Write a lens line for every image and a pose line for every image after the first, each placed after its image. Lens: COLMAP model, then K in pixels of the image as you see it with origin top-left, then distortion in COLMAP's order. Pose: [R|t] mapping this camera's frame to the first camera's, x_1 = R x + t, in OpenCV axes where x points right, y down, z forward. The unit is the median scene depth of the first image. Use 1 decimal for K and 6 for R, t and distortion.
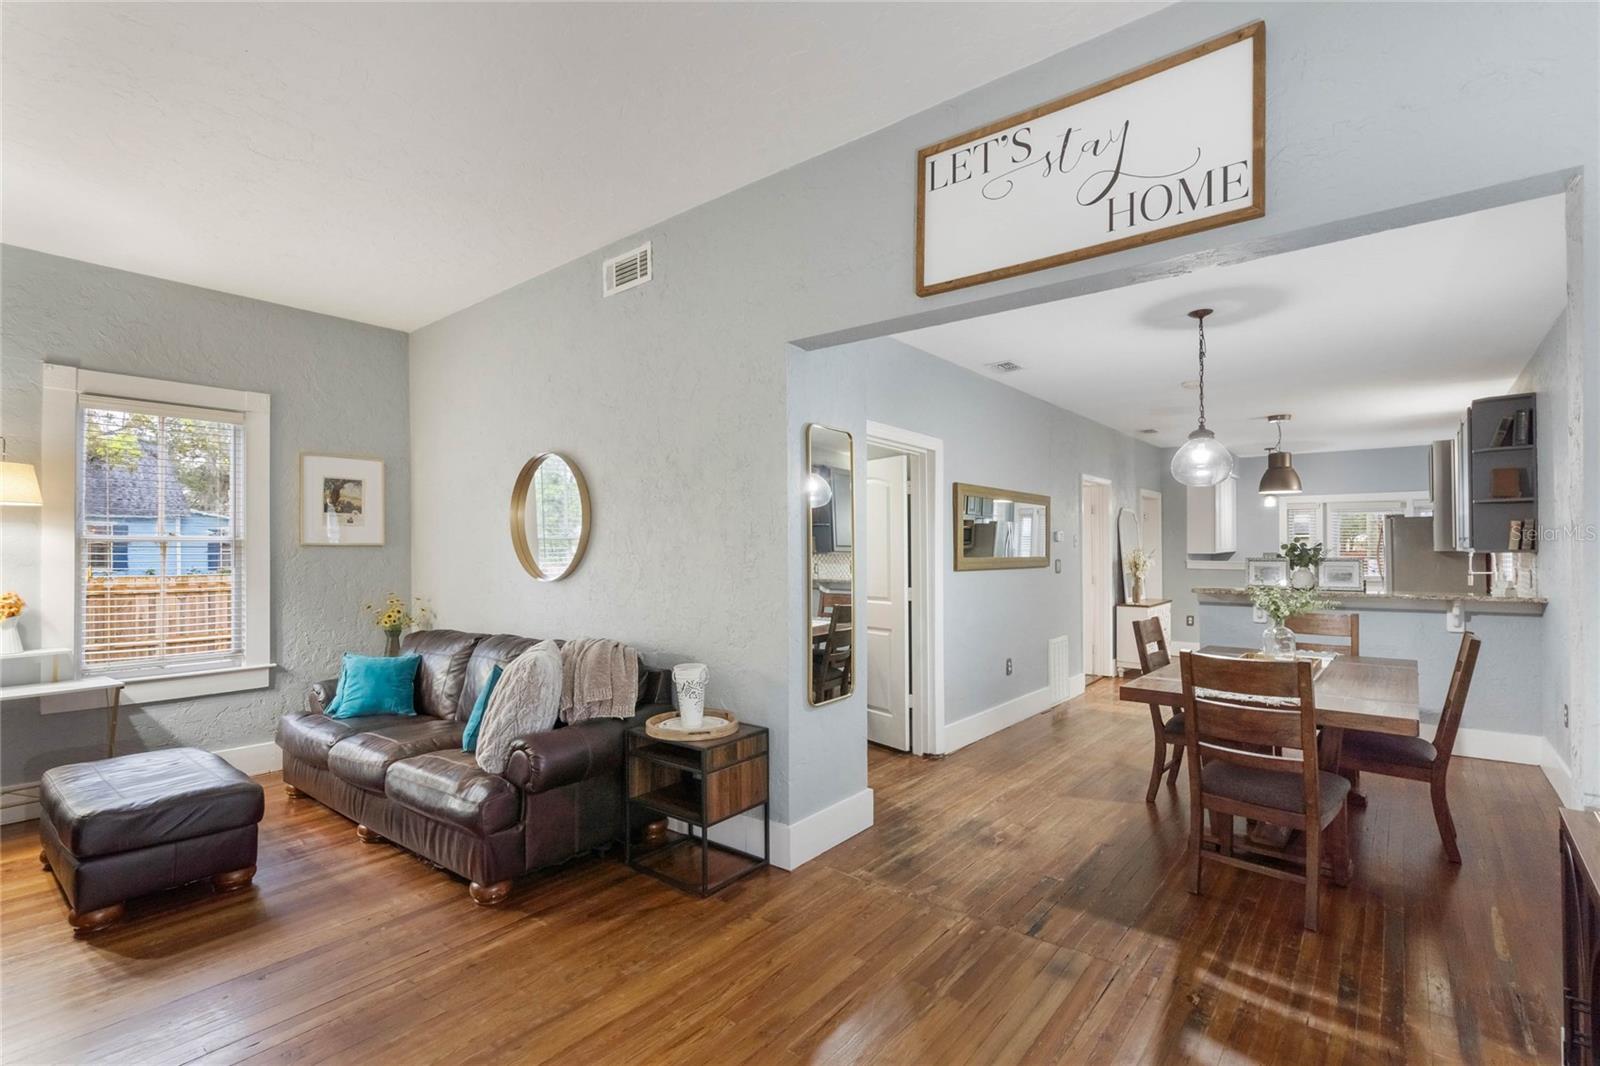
lens RADIAL K [[739.8, 0, 801.3], [0, 739.8, 544.7], [0, 0, 1]] dist [-0.002220, 0.000492]
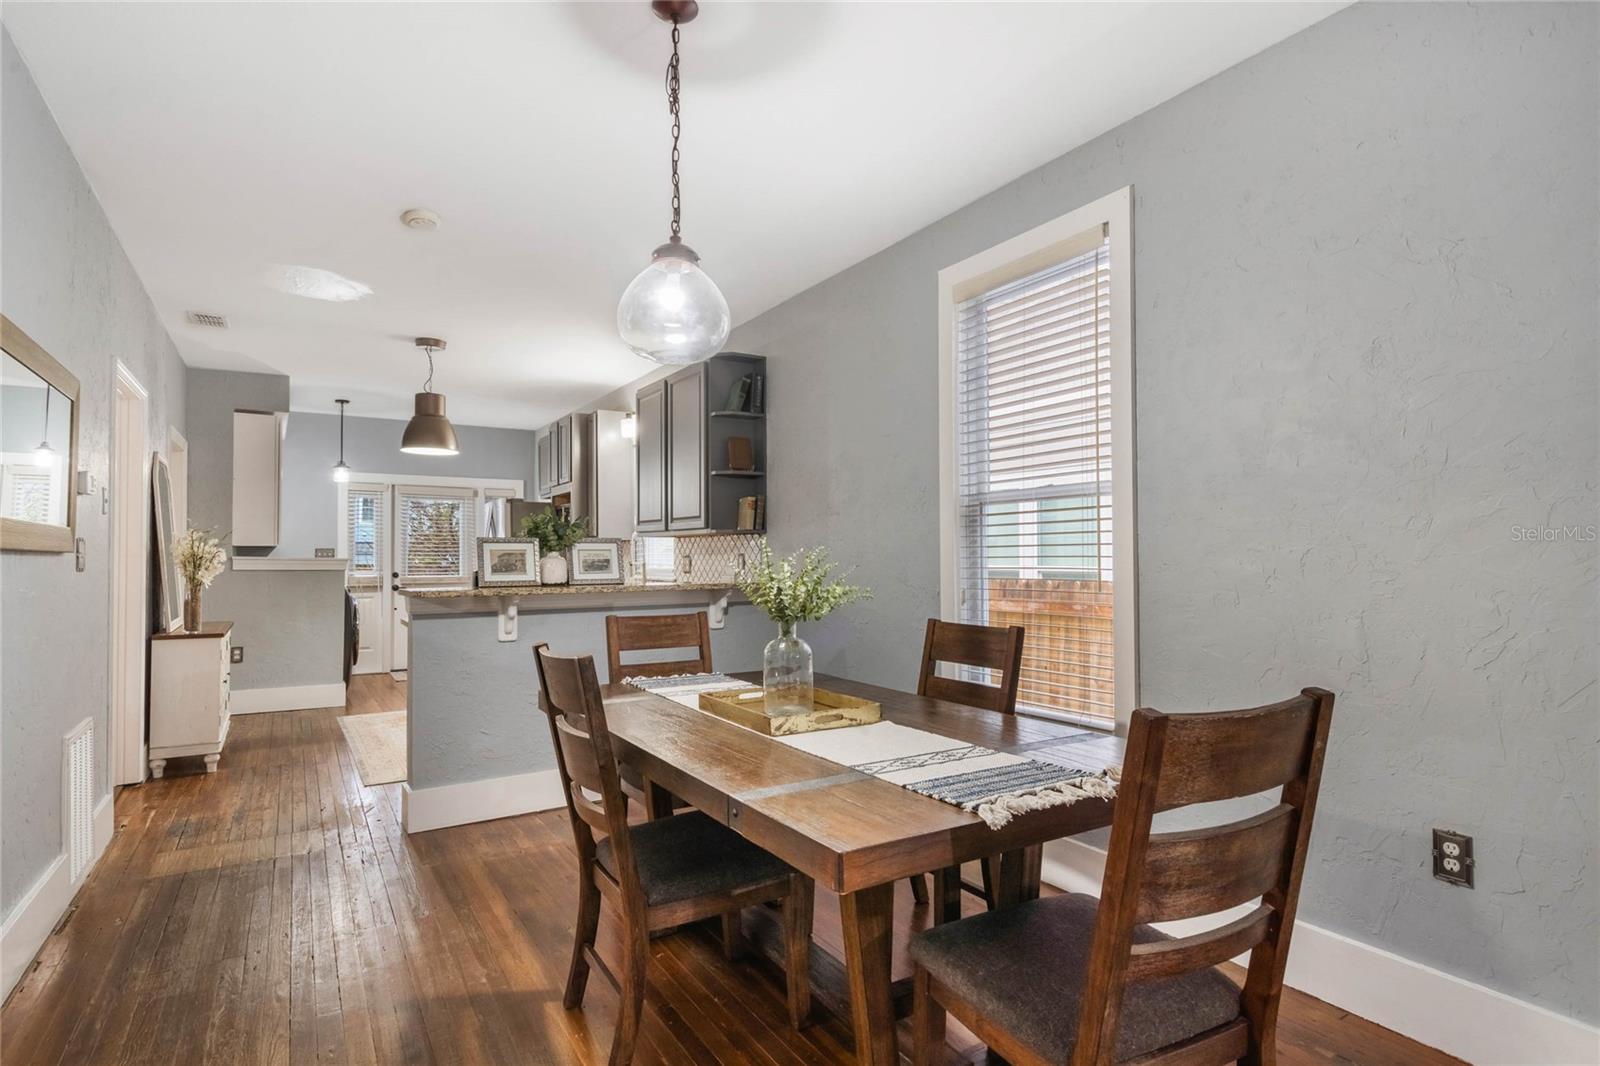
lens RADIAL K [[826.9, 0, 792.1], [0, 826.9, 541.7], [0, 0, 1]] dist [-0.002087, -0.000295]
pose [[0.327337, 0.020362, 0.944688, 0.034485], [-0.001098, 0.999775, -0.021169, 0.029162], [-0.944907, 0.005892, 0.327286, 0.437455]]
